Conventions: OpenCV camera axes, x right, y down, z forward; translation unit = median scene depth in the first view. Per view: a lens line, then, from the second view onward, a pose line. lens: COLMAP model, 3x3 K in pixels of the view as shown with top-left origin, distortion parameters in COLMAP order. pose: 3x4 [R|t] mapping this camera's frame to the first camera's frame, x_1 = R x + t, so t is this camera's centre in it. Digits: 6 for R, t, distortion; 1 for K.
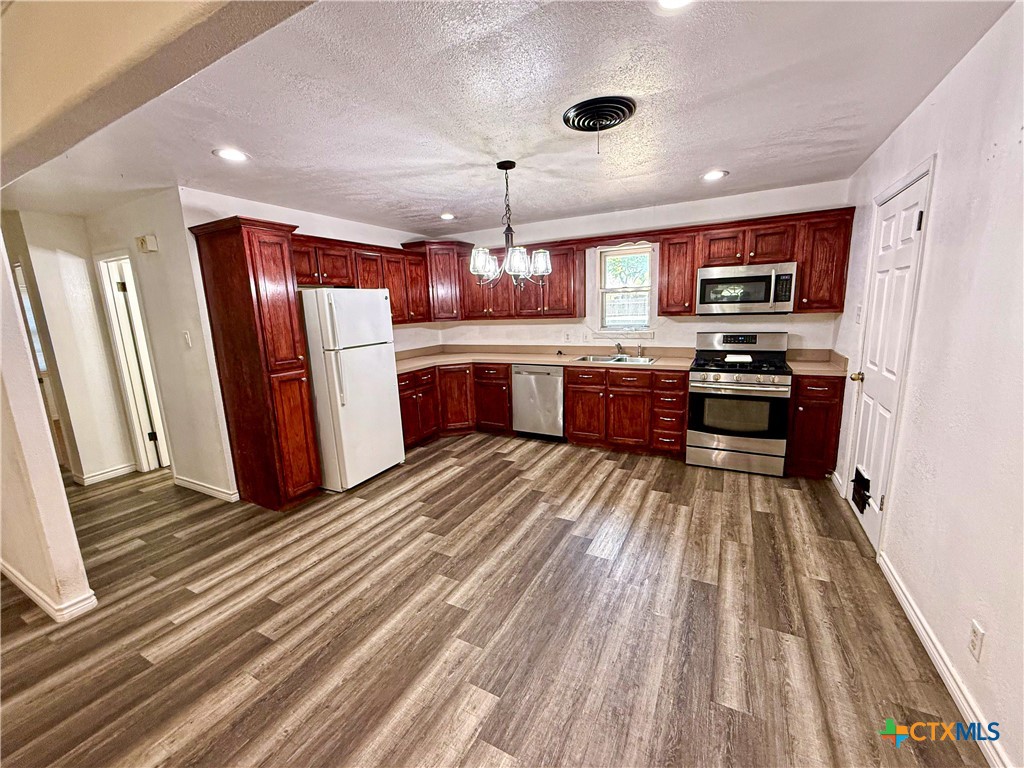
lens RADIAL K [[409.9, 0, 512.0], [0, 409.9, 384.0], [0, 0, 1]] dist [0.000671, 0.000134]
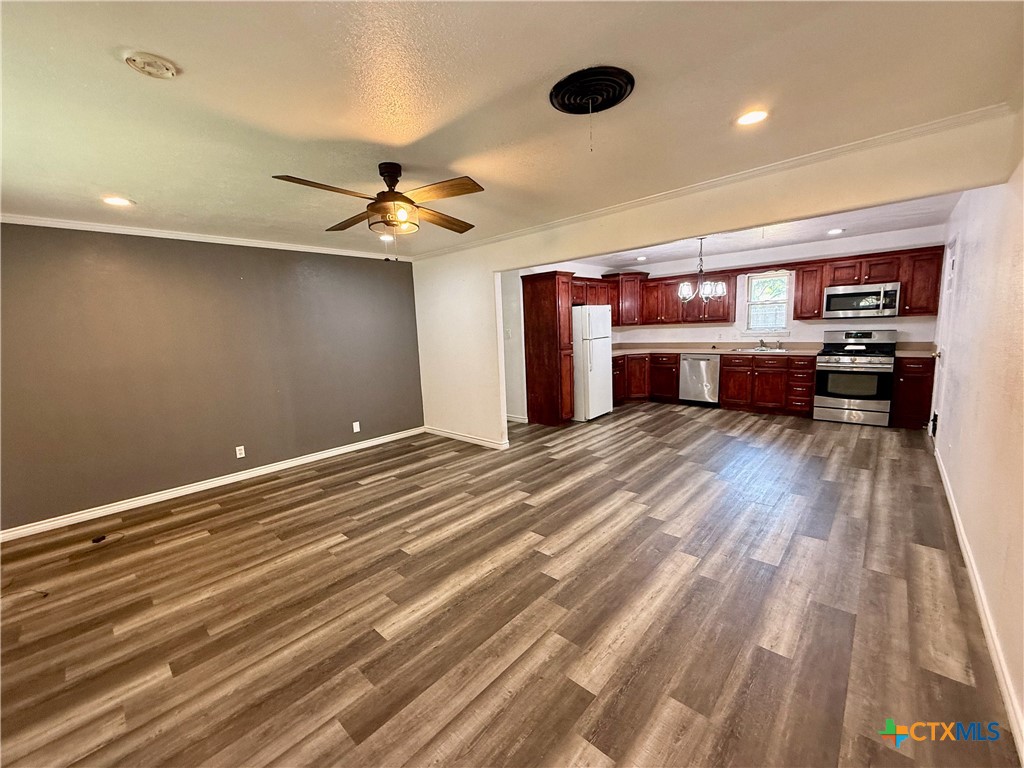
lens RADIAL K [[409.9, 0, 512.0], [0, 409.9, 384.0], [0, 0, 1]] dist [0.000671, 0.000134]
pose [[0.967907, 0.029423, -0.249582, -0.270160], [-0.036933, 0.998993, -0.025460, 0.151629], [0.248581, 0.033861, 0.968019, -0.728664]]
